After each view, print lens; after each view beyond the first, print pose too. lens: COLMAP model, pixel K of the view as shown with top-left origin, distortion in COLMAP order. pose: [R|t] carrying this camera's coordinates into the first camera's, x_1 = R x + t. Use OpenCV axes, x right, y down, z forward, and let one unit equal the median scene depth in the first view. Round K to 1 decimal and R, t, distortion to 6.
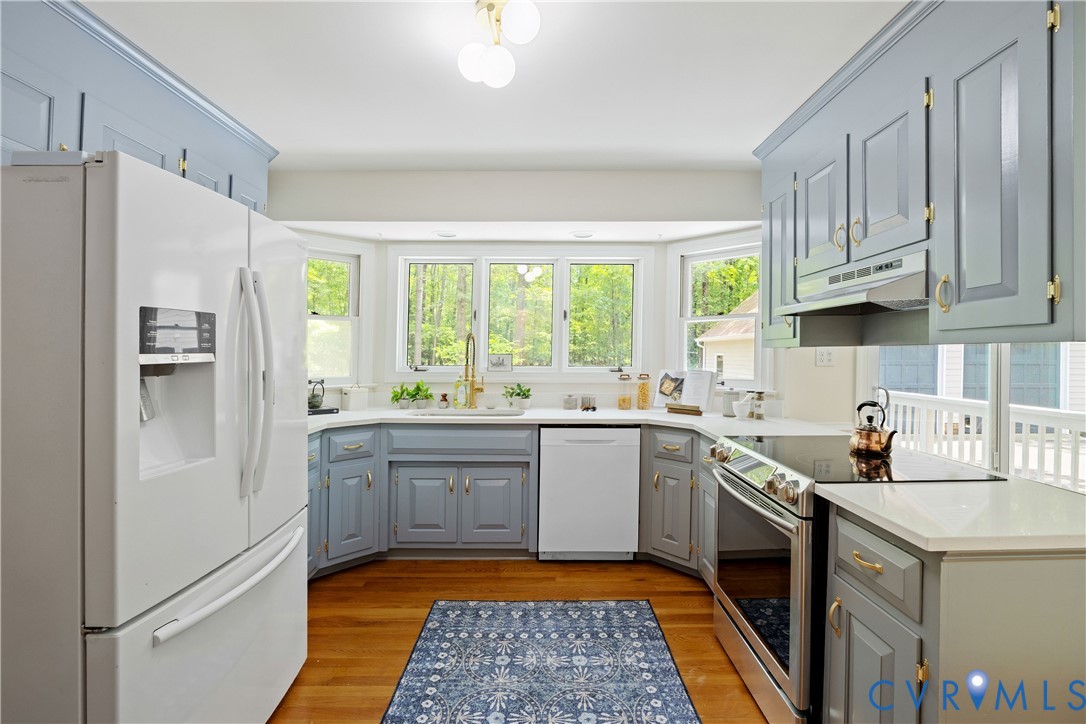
lens RADIAL K [[501.0, 0, 539.8], [0, 501.0, 344.1], [0, 0, 1]] dist [-0.010645, -0.000947]
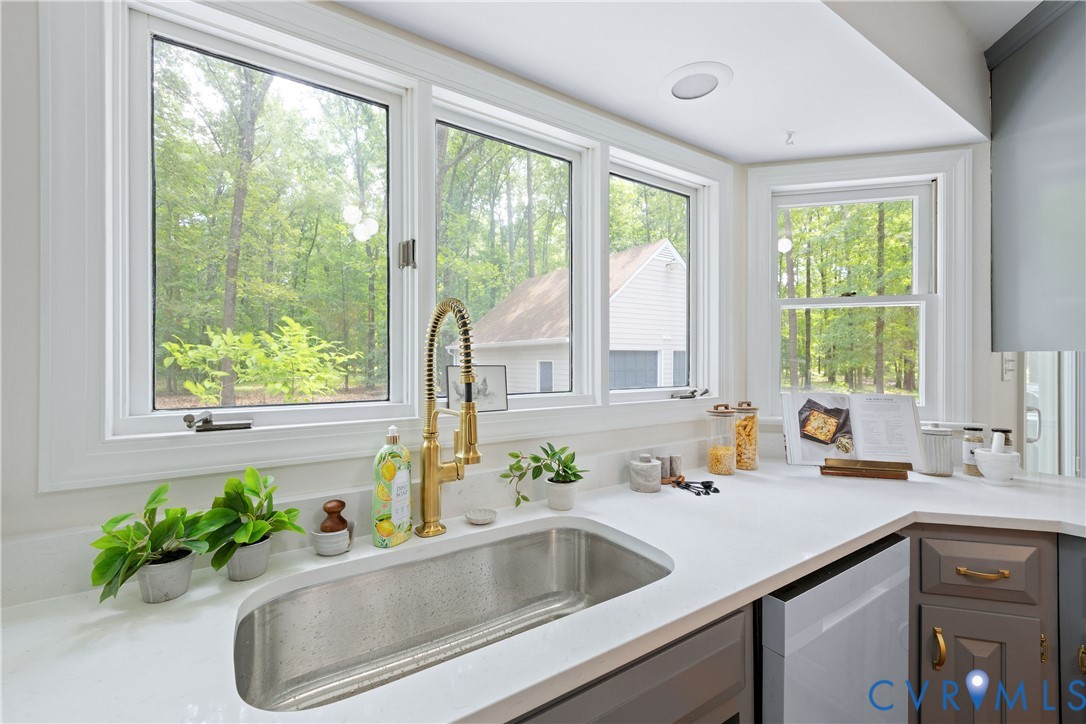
lens RADIAL K [[466.7, 0, 535.8], [0, 466.7, 365.1], [0, 0, 1]] dist [0.007466, 0.001379]
pose [[0.834823, -0.008173, 0.550458, -0.297831], [-0.006045, 0.999693, 0.024011, 0.013490], [-0.550486, -0.023372, 0.834517, 0.862602]]
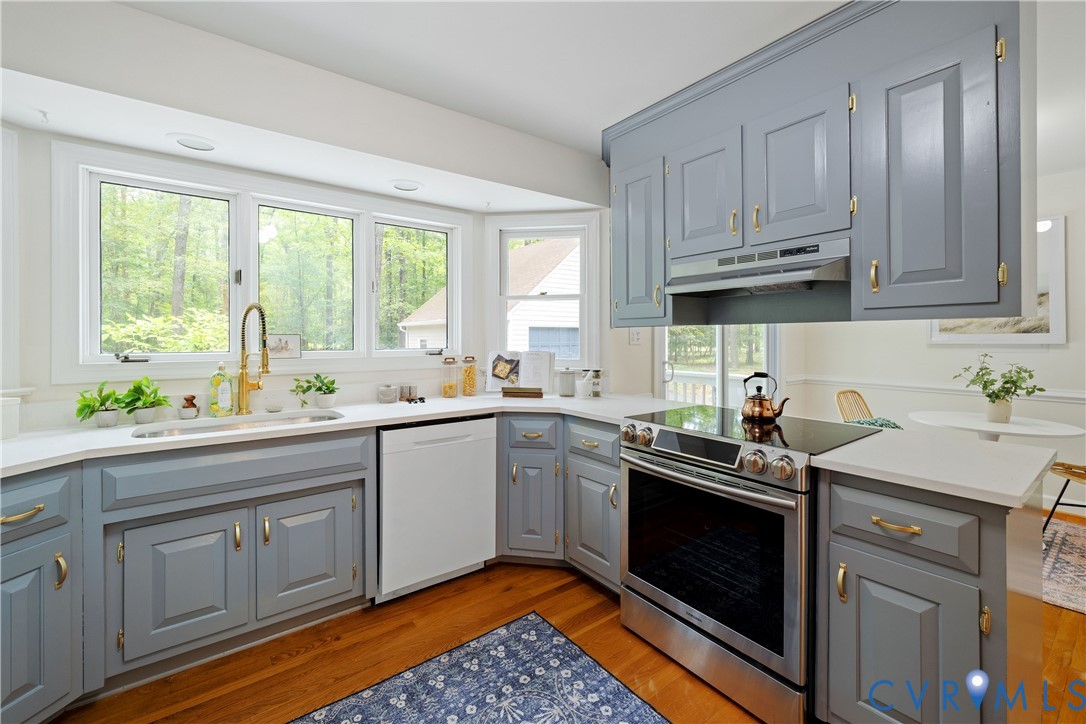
lens RADIAL K [[466.7, 0, 536.7], [0, 466.7, 343.2], [0, 0, 1]] dist [0.007466, 0.001379]
pose [[0.796277, -0.010586, 0.604840, -0.245166], [-0.006419, 0.999643, 0.025948, 0.016229], [-0.604898, -0.024544, 0.795924, 0.314806]]
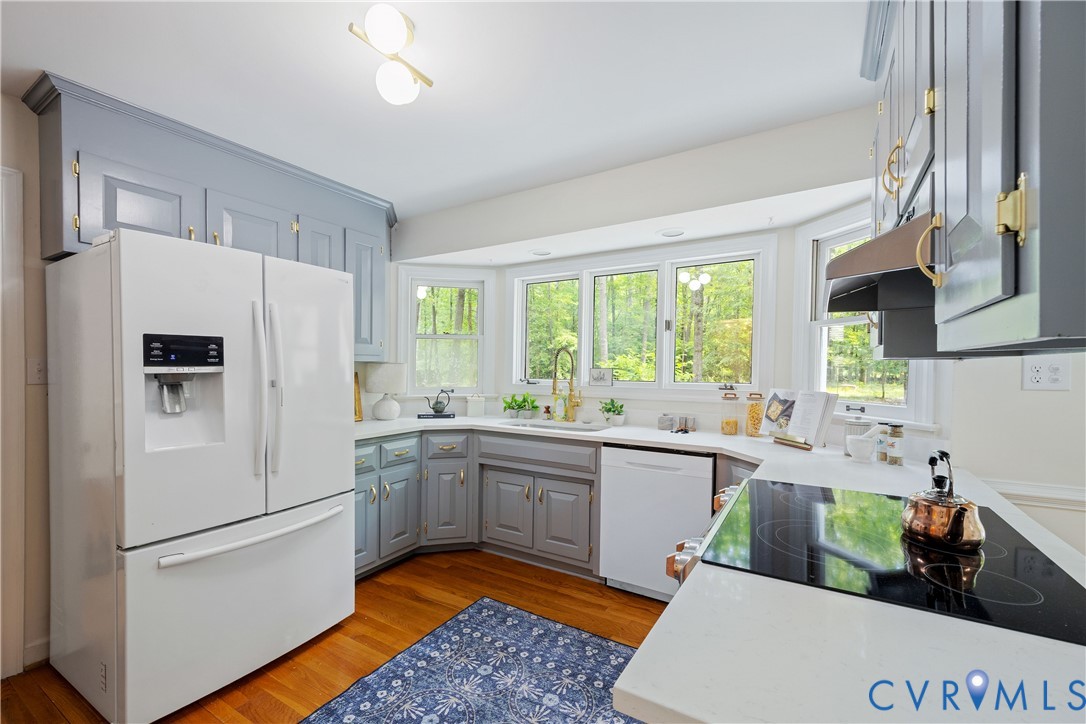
lens RADIAL K [[466.7, 0, 524.4], [0, 466.7, 371.6], [0, 0, 1]] dist [0.007466, 0.001379]
pose [[0.840175, 0.006755, -0.542274, 0.368154], [0.006918, 0.999708, 0.023171, 0.005011], [0.542272, -0.023219, 0.839882, 0.189148]]
